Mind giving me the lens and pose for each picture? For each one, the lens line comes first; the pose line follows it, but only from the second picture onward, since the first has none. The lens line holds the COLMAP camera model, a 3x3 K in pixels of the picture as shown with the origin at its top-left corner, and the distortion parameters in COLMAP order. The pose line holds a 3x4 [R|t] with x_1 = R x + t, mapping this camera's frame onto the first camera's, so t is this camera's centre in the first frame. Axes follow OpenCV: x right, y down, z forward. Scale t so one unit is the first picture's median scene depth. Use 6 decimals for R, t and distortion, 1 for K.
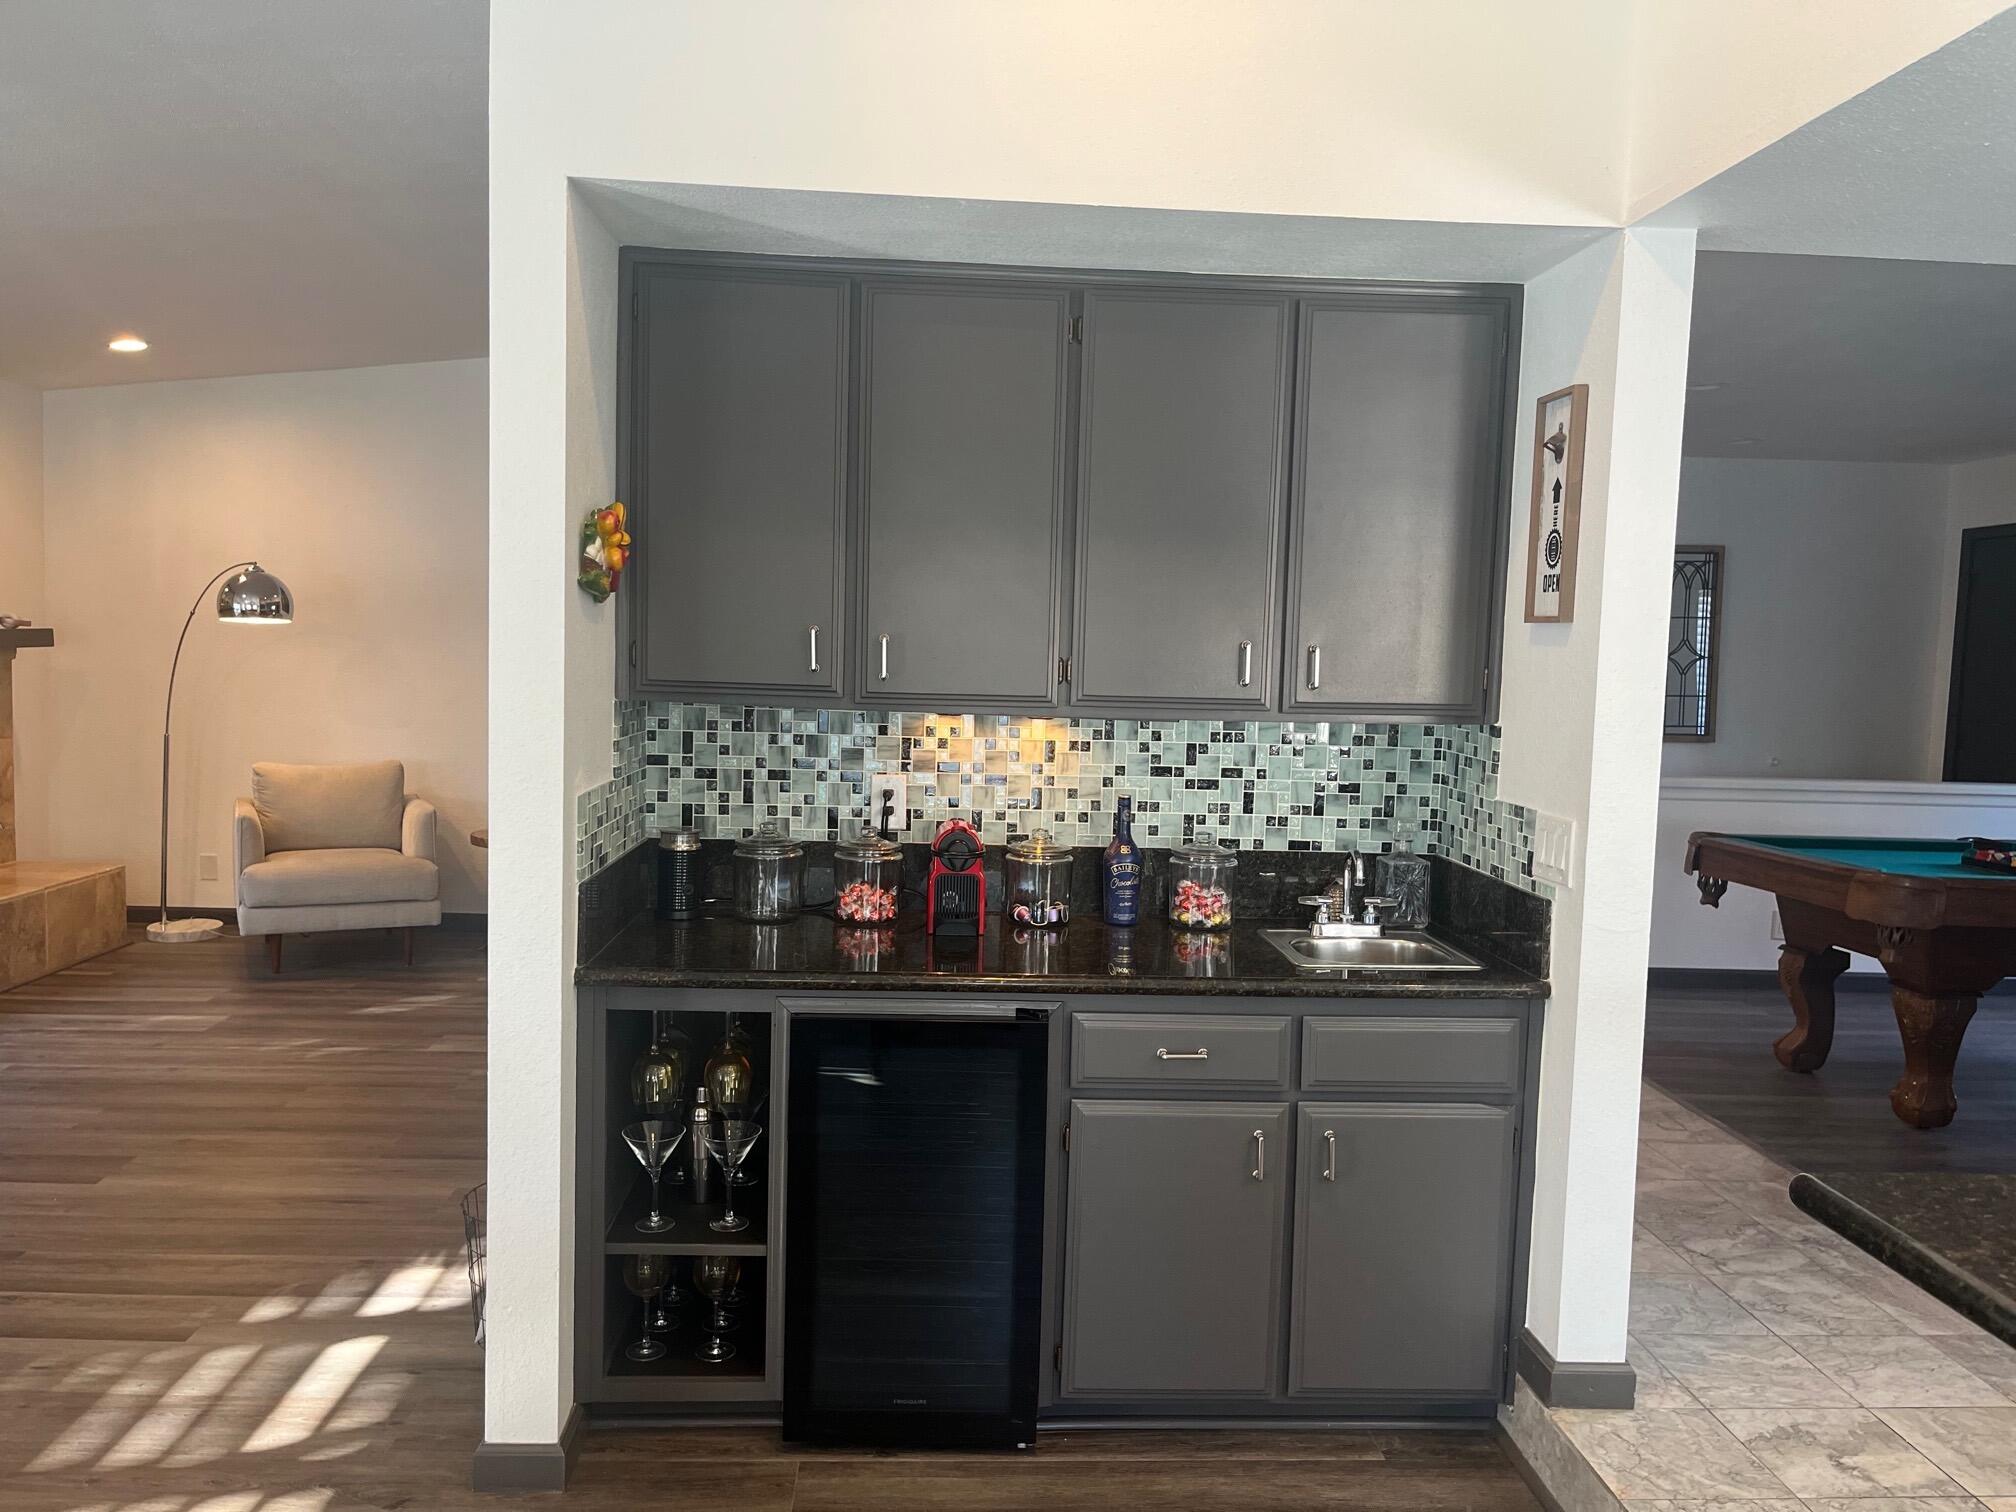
lens RADIAL K [[1540.7, 0, 1002.9], [0, 1540.7, 764.0], [0, 0, 1]] dist [0.058351, -0.072479]
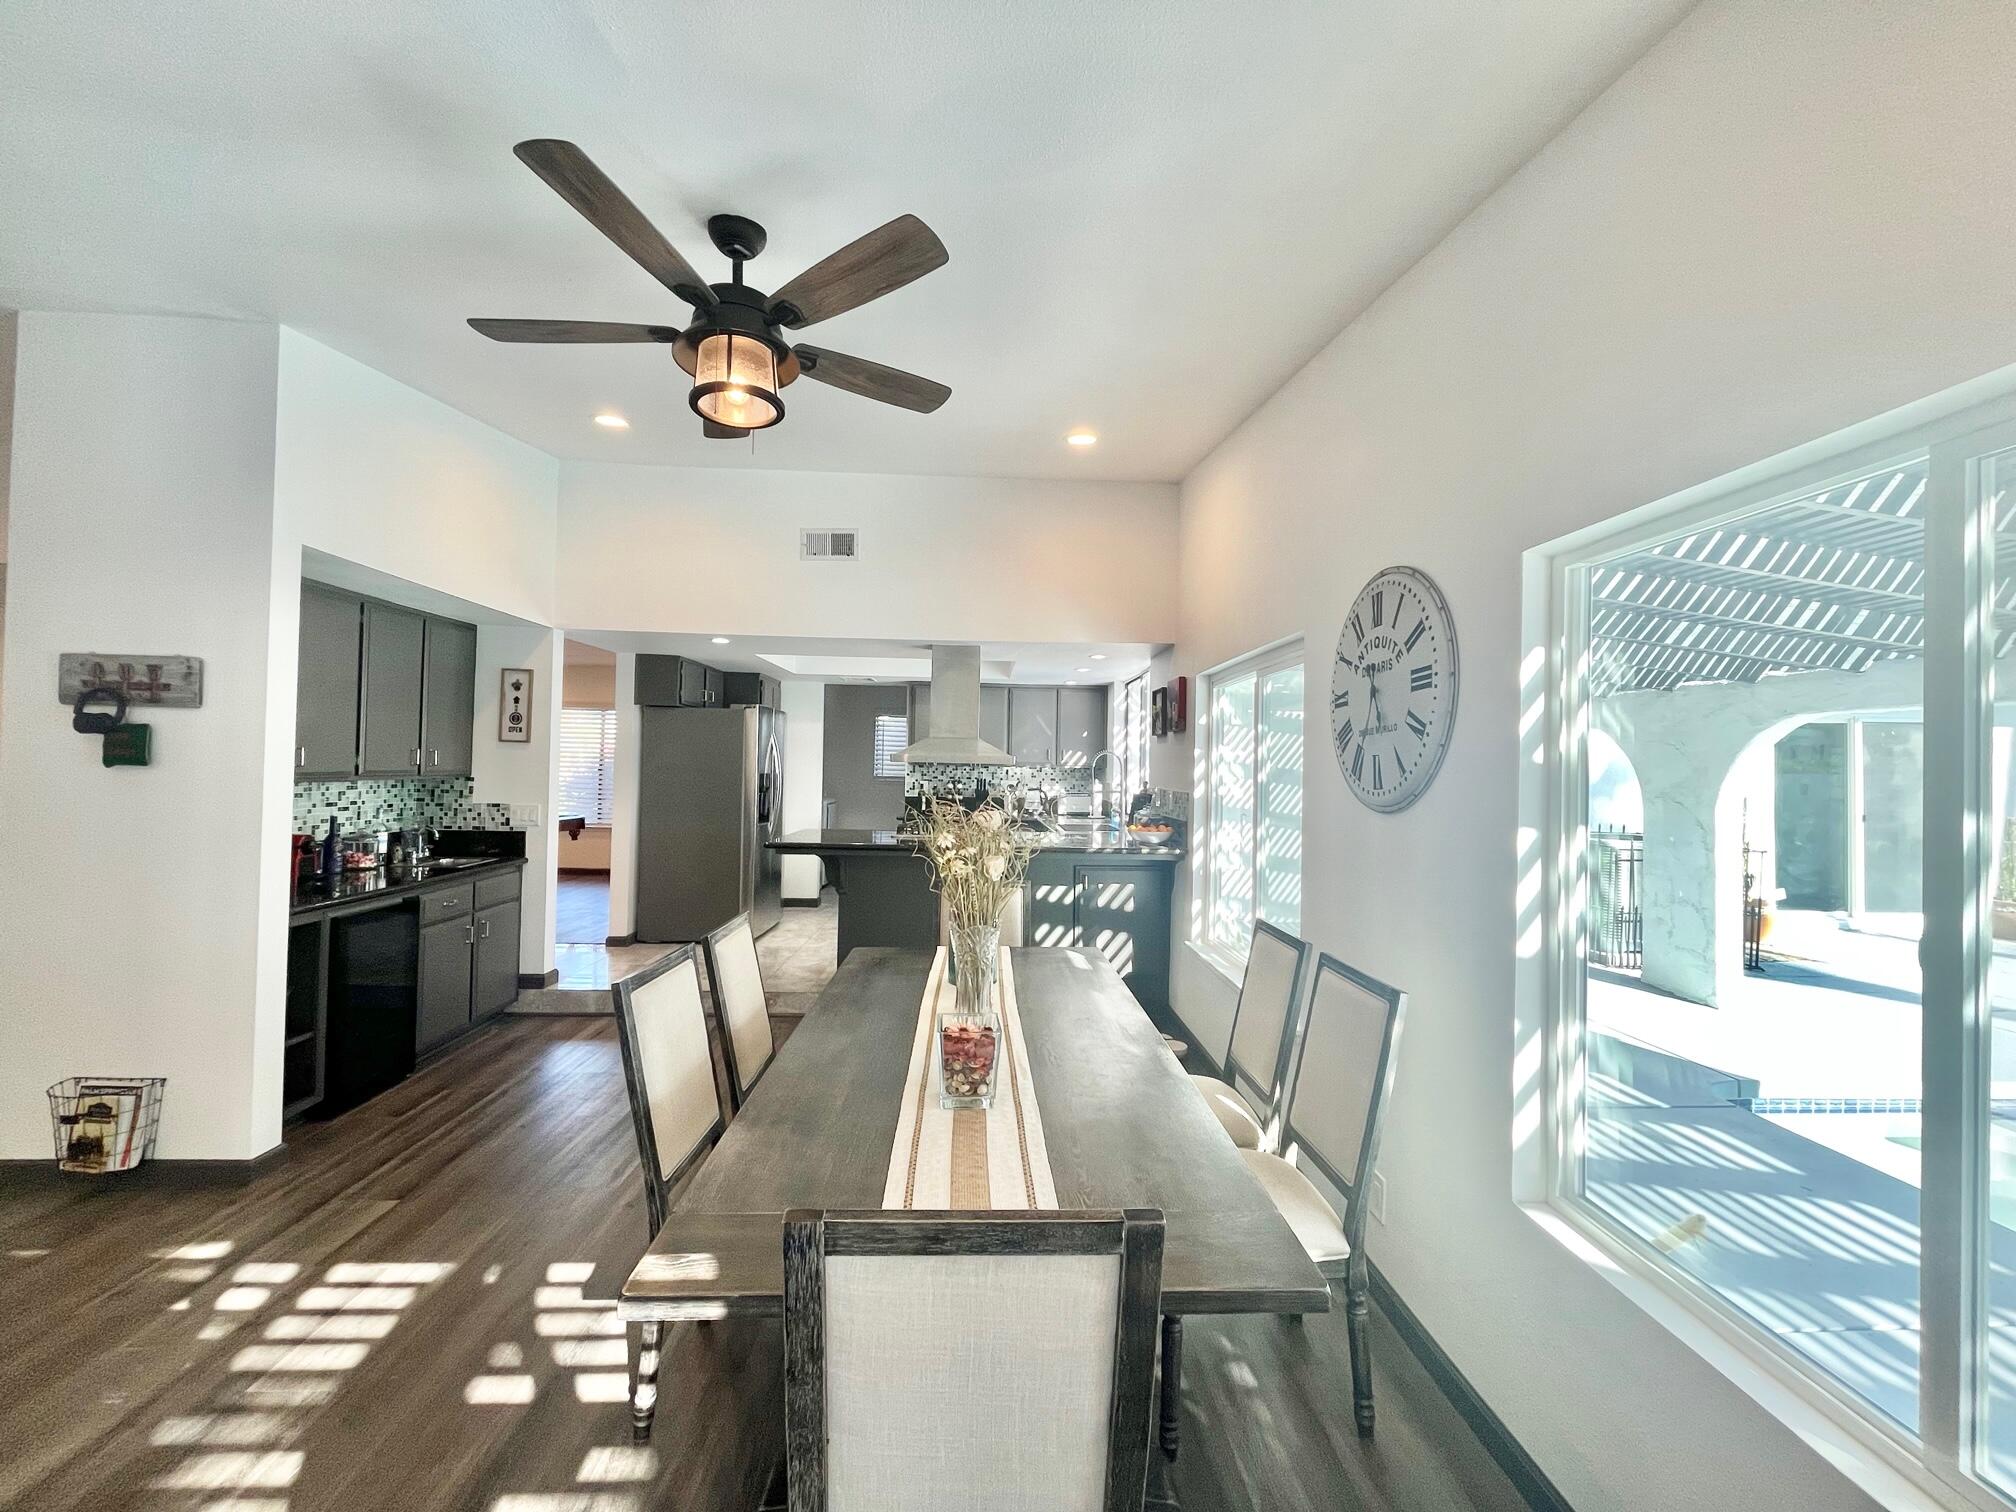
lens RADIAL K [[814.2, 0, 1015.7], [0, 814.2, 750.8], [0, 0, 1]] dist [-0.003017, -0.000236]
pose [[0.004337, -0.010752, 0.999933, -1.067695], [0.054893, 0.998437, 0.010497, -0.030878], [-0.998483, 0.054844, 0.004921, -0.000828]]
